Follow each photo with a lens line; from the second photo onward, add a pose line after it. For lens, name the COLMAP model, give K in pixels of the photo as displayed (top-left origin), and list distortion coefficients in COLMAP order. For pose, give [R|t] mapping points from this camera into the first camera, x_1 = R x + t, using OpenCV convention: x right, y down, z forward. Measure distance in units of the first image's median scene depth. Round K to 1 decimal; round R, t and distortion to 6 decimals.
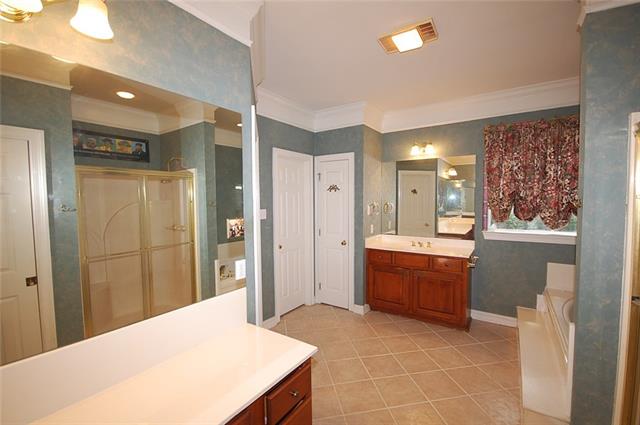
lens RADIAL K [[280.7, 0, 324.1], [0, 280.7, 215.0], [0, 0, 1]] dist [-0.002693, -0.001739]
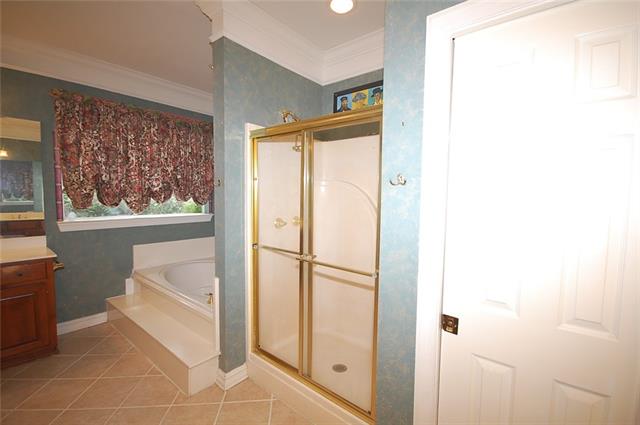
lens RADIAL K [[280.7, 0, 324.8], [0, 280.7, 214.8], [0, 0, 1]] dist [-0.002693, -0.001739]
pose [[0.083545, -0.062630, 0.994534, -0.166092], [0.040812, 0.997401, 0.059382, 0.023025], [-0.995668, 0.035628, 0.085884, 0.196816]]
